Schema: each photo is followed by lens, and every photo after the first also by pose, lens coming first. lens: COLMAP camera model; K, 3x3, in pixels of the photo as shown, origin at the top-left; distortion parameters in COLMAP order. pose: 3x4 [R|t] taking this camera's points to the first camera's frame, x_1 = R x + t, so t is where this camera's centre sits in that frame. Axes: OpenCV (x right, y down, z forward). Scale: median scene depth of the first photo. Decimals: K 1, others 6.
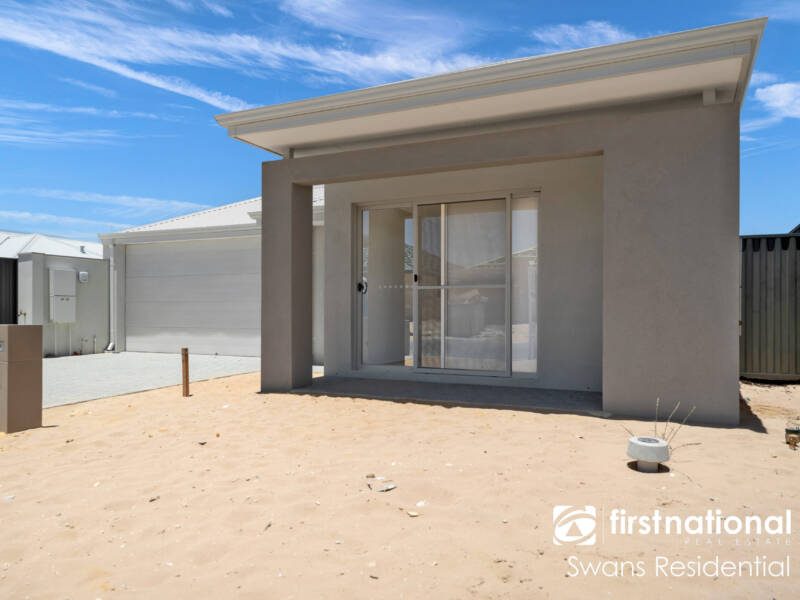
lens RADIAL K [[560.2, 0, 400.0], [0, 560.2, 300.0], [0, 0, 1]] dist [0.008440, 0.001720]
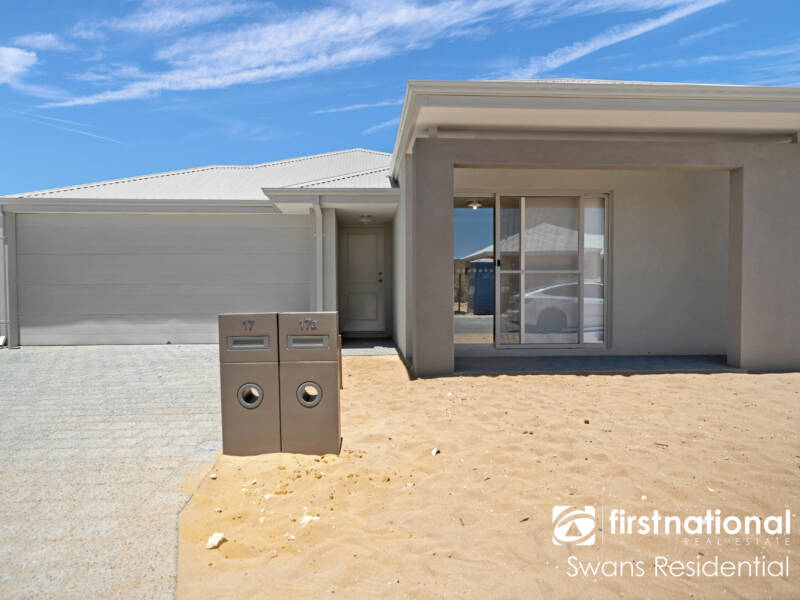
lens RADIAL K [[478.4, 0, 370.8], [0, 478.4, 297.0], [0, 0, 1]] dist [0.001540, 0.001487]
pose [[0.887856, -0.010890, 0.459992, -0.640734], [-0.001952, 0.999622, 0.027432, 0.002319], [-0.460117, -0.025254, 0.887499, 0.285051]]
